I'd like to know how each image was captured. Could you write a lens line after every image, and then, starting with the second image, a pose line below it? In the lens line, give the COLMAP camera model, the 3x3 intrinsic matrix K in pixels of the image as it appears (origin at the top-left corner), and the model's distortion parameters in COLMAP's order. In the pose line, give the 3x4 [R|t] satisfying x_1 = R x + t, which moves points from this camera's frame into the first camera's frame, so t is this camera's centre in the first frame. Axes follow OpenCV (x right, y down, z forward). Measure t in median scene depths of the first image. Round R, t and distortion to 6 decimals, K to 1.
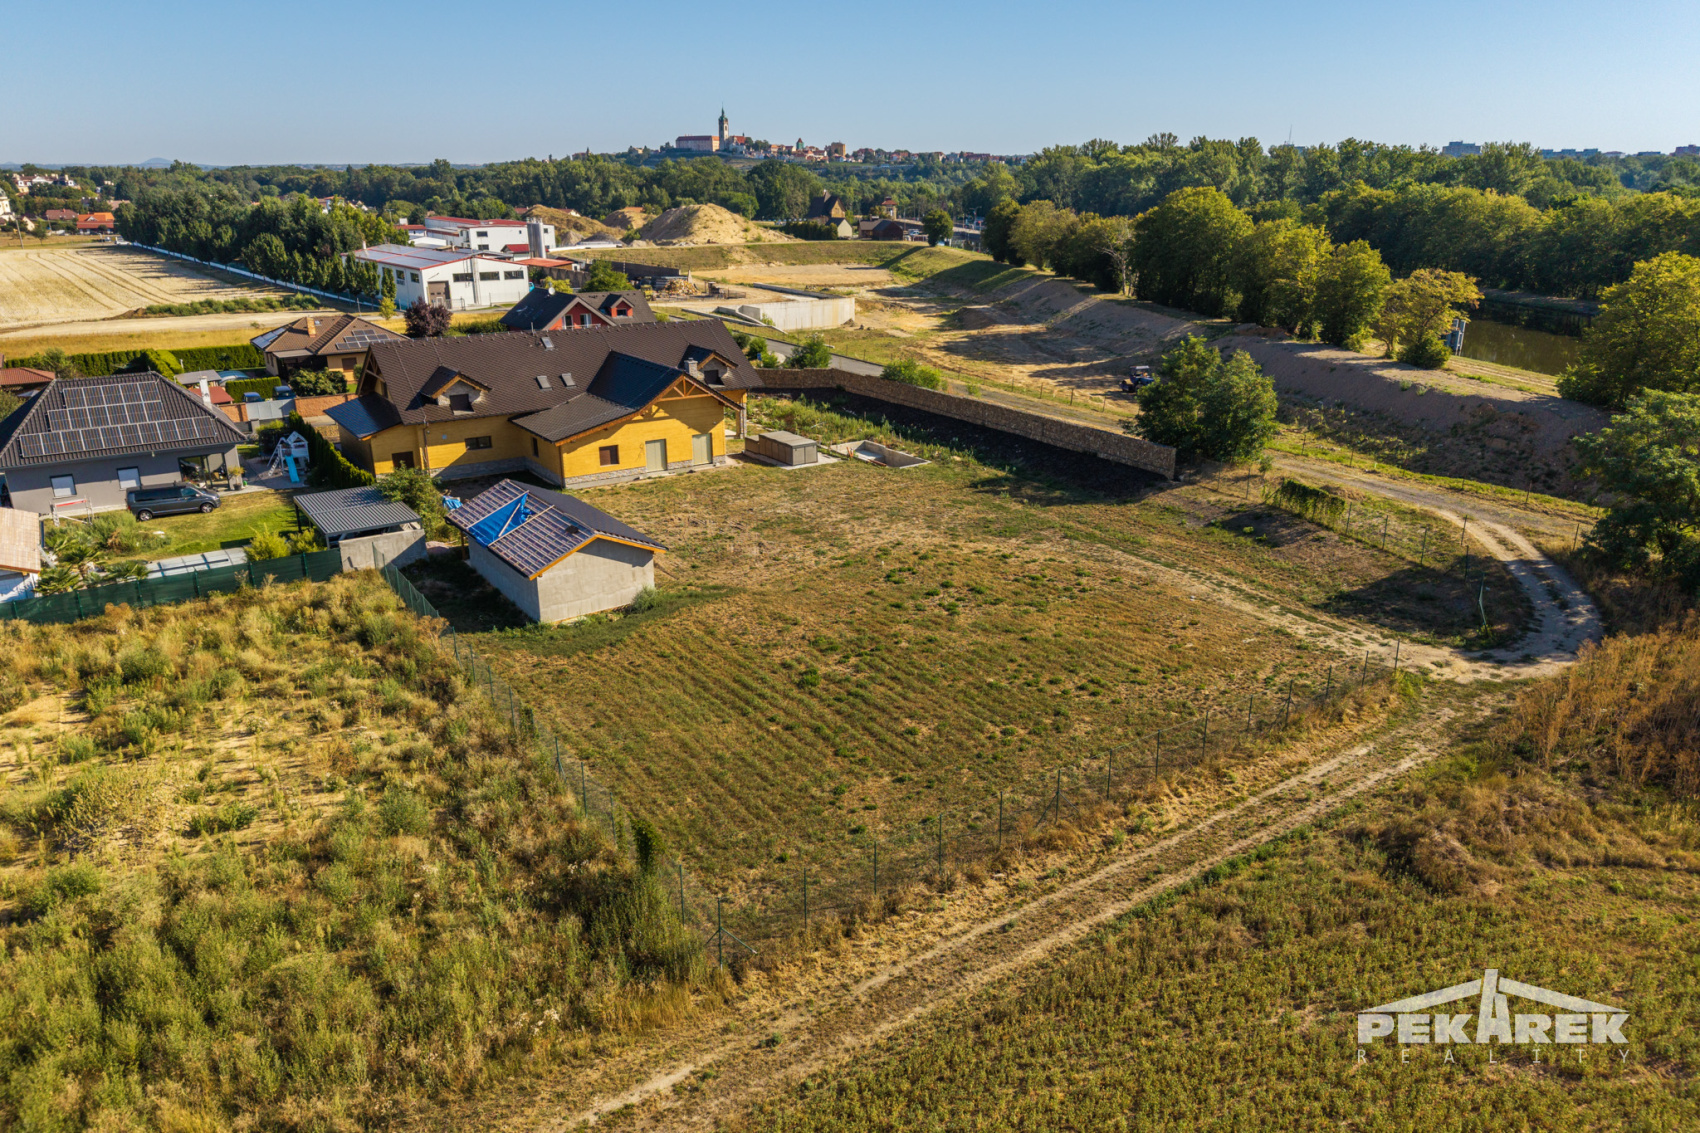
lens RADIAL K [[1155.7, 0, 854.3], [0, 1155.7, 565.4], [0, 0, 1]] dist [0.032211, -0.014143]
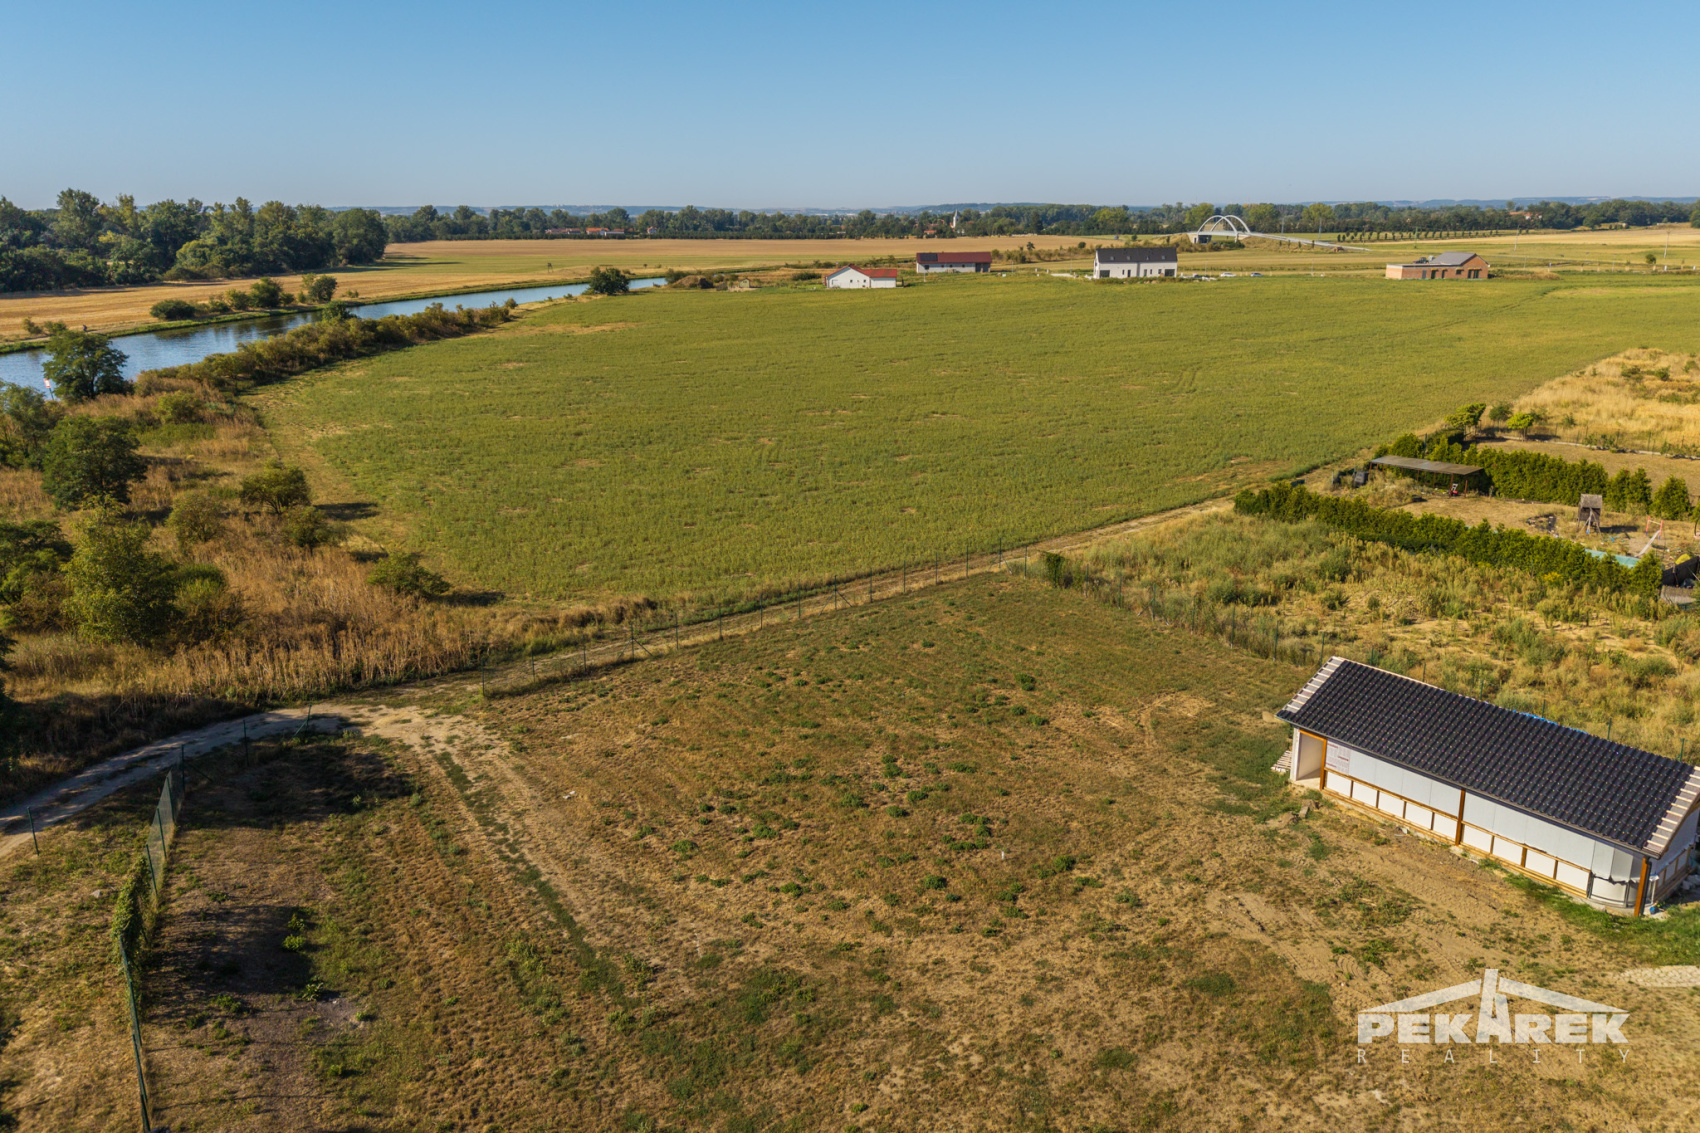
lens RADIAL K [[1155.7, 0, 854.8], [0, 1155.7, 571.0], [0, 0, 1]] dist [0.032211, -0.014143]
pose [[-0.999344, 0.020195, -0.030059, 0.147933], [-0.000989, 0.814539, 0.580109, -0.600164], [0.036199, 0.579758, -0.813984, 1.762752]]
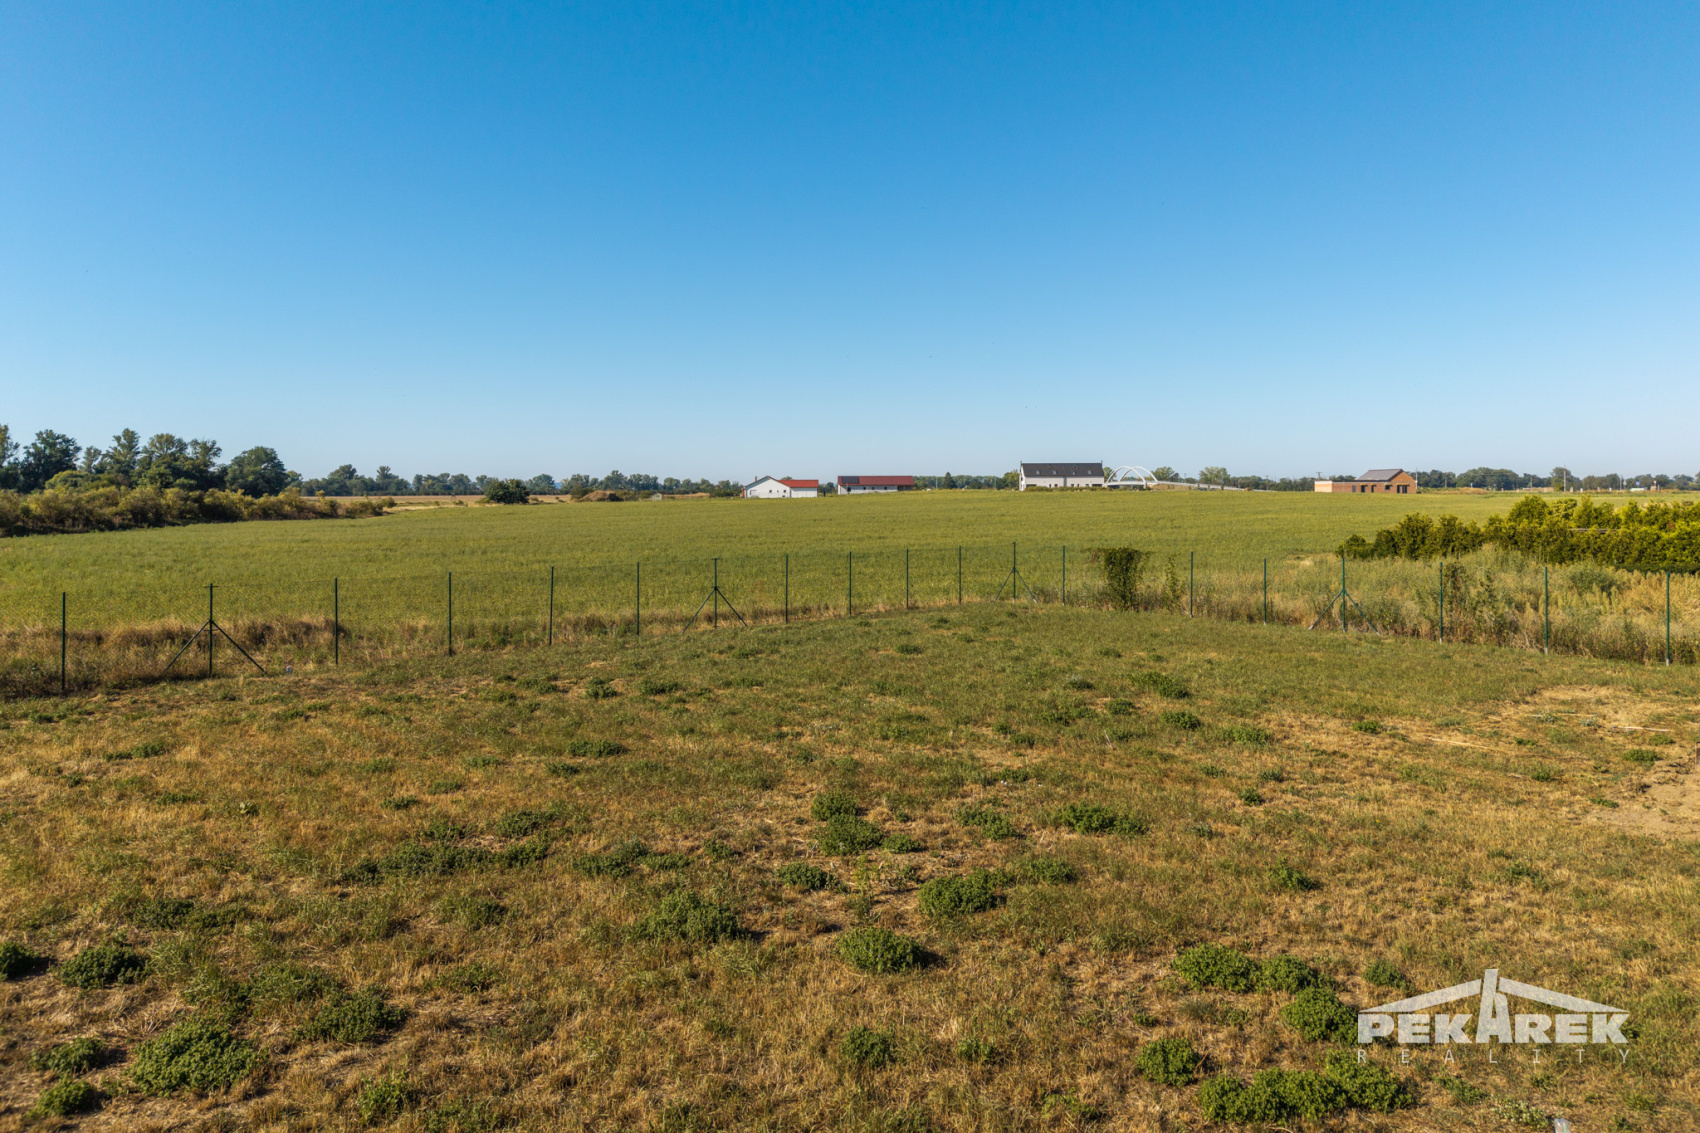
lens RADIAL K [[1155.7, 0, 858.4], [0, 1155.7, 554.1], [0, 0, 1]] dist [0.032211, -0.014143]
pose [[-0.994340, 0.012876, -0.105465, 0.119718], [-0.027231, 0.928590, 0.370107, -0.108011], [0.102699, 0.370884, -0.922983, 1.337429]]
